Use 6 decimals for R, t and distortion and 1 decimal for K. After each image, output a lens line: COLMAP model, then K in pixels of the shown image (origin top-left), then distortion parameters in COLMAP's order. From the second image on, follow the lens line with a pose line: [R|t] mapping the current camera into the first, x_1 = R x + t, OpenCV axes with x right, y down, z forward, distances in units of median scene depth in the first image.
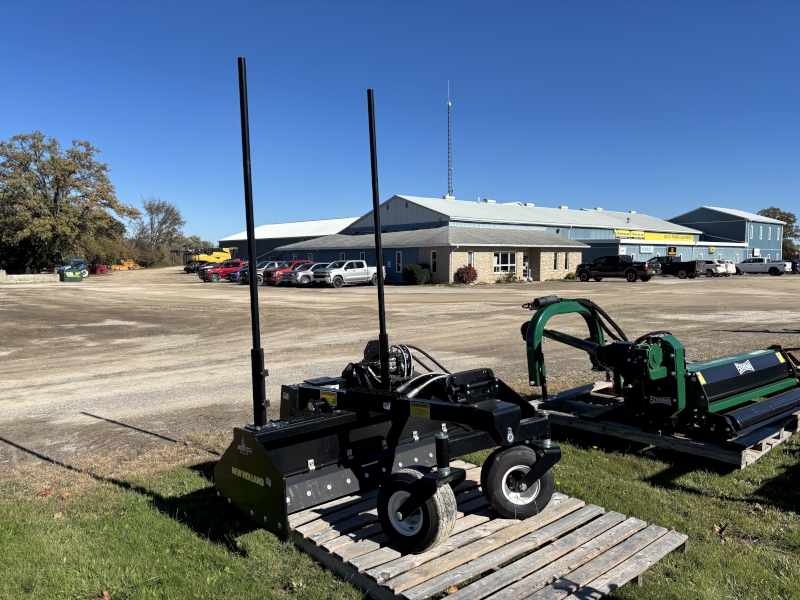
lens RADIAL K [[610.3, 0, 404.8], [0, 610.3, 302.2], [0, 0, 1]] dist [0.043386, -0.064565]
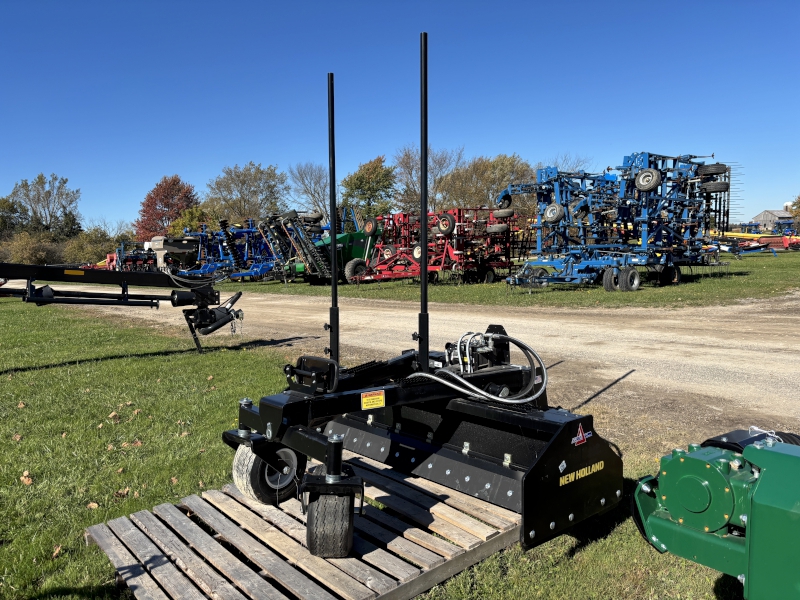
lens RADIAL K [[610.3, 0, 404.8], [0, 610.3, 302.2], [0, 0, 1]] dist [0.043386, -0.064565]
pose [[-0.033507, 0.093350, -0.995069, 0.871976], [-0.019289, 0.995383, 0.094028, -0.048746], [0.999252, 0.022344, -0.031552, 1.027976]]
